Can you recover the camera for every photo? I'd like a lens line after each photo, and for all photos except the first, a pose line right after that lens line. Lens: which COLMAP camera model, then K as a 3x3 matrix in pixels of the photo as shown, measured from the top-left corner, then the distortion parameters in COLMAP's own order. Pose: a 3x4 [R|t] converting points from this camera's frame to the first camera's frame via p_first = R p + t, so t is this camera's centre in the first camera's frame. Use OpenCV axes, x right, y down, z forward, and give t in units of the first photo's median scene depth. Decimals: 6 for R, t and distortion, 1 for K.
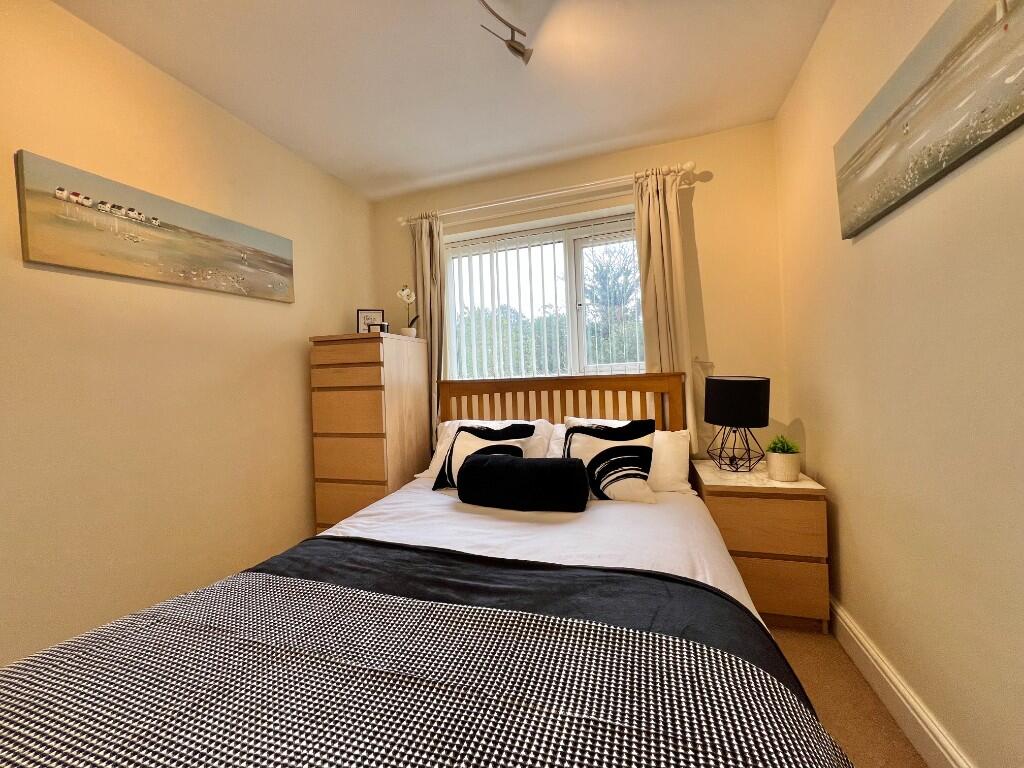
lens RADIAL K [[410.3, 0, 510.3], [0, 410.3, 382.9], [0, 0, 1]] dist [0.000436, 0.000304]
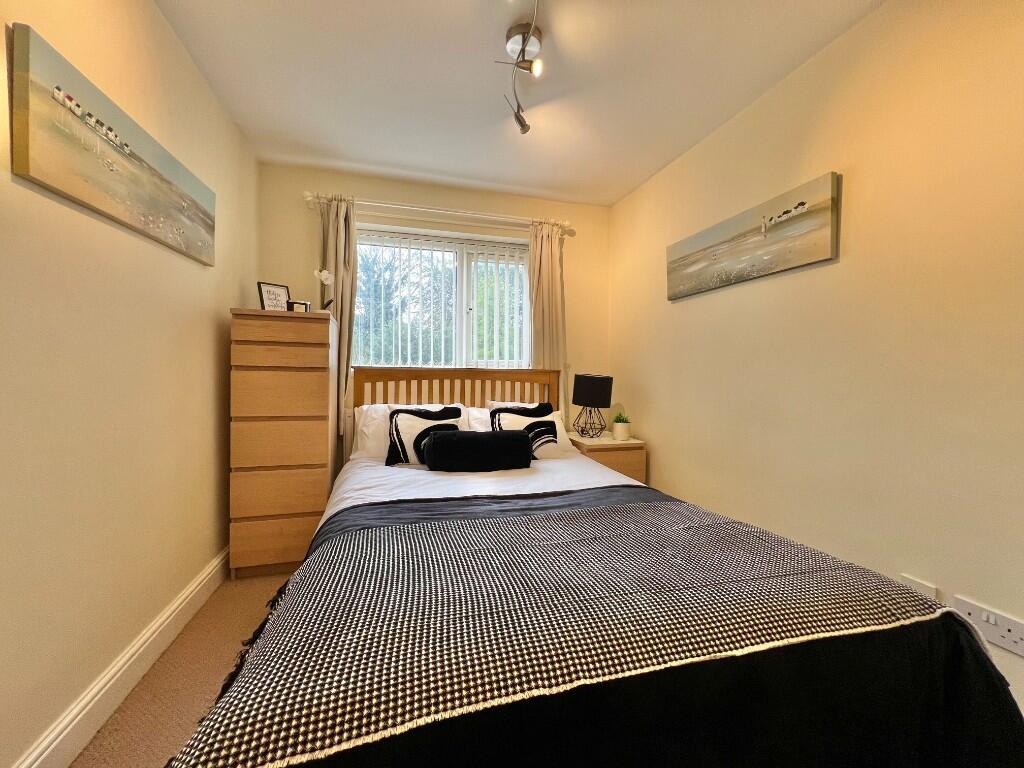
lens RADIAL K [[410.3, 0, 510.3], [0, 410.3, 382.9], [0, 0, 1]] dist [0.000436, 0.000304]
pose [[0.827337, 0.032815, 0.560746, -0.509987], [-0.038769, 0.999247, -0.001275, 0.027665], [-0.560366, -0.020685, 0.827987, -0.071583]]
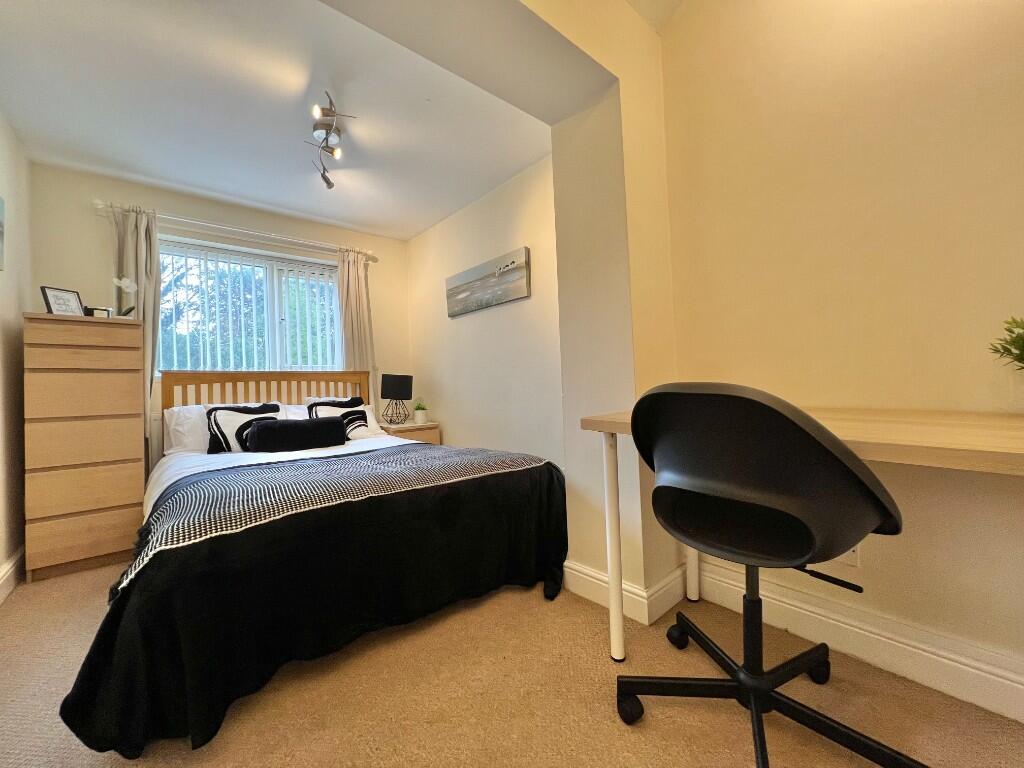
lens RADIAL K [[410.3, 0, 510.3], [0, 410.3, 382.9], [0, 0, 1]] dist [0.000436, 0.000304]
pose [[0.519715, 0.025642, 0.853955, -0.740156], [0.015101, 0.999118, -0.039191, 0.100649], [-0.854206, 0.033264, 0.518869, -0.396514]]
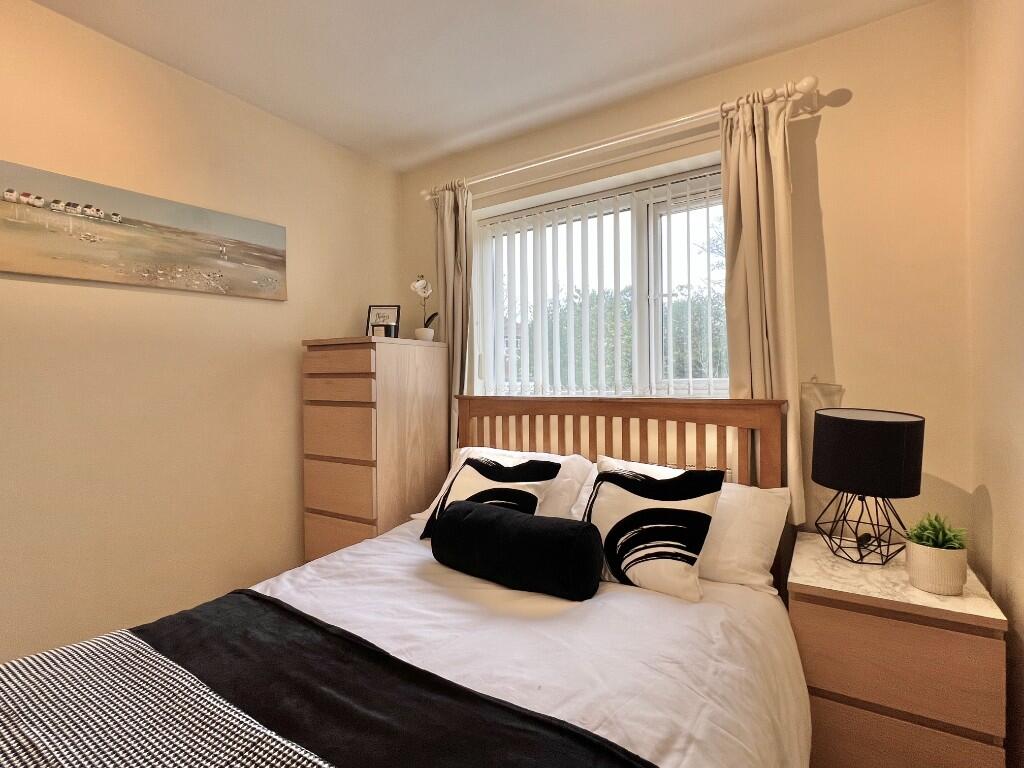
lens RADIAL K [[505.6, 0, 509.2], [0, 505.6, 385.7], [0, 0, 1]] dist [0.001629, -0.000057]
pose [[0.967235, 0.031943, -0.251866, 0.201047], [-0.030282, 0.999487, 0.010467, -0.044967], [0.252071, -0.002497, 0.967706, 0.102866]]
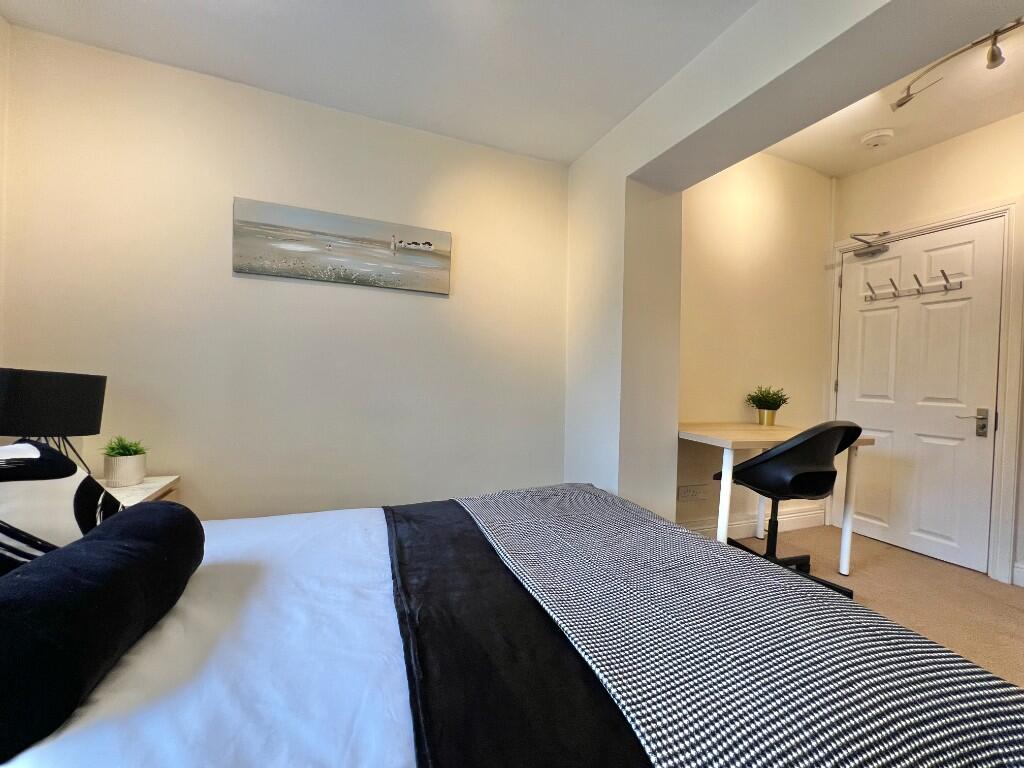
lens RADIAL K [[414.1, 0, 512.0], [0, 414.1, 384.0], [0, 0, 1]] dist [-0.000997, -0.000093]
pose [[-0.652792, 0.021396, 0.757235, -0.503994], [0.003905, 0.999683, -0.024880, 0.028938], [-0.757527, -0.013285, -0.652668, 0.801308]]
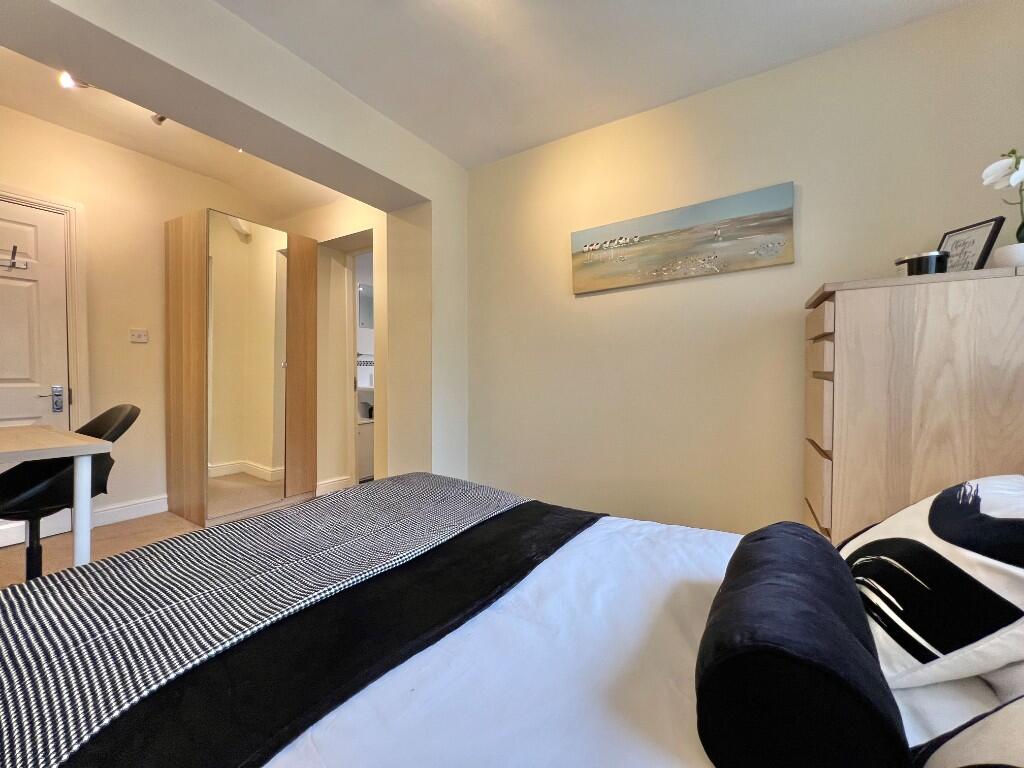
lens RADIAL K [[410.3, 0, 510.3], [0, 410.3, 382.9], [0, 0, 1]] dist [0.000436, 0.000304]
pose [[-0.242170, 0.066298, -0.967966, 0.391288], [0.001558, 0.997688, 0.067943, -0.020326], [0.970233, 0.014945, -0.241713, 0.701186]]
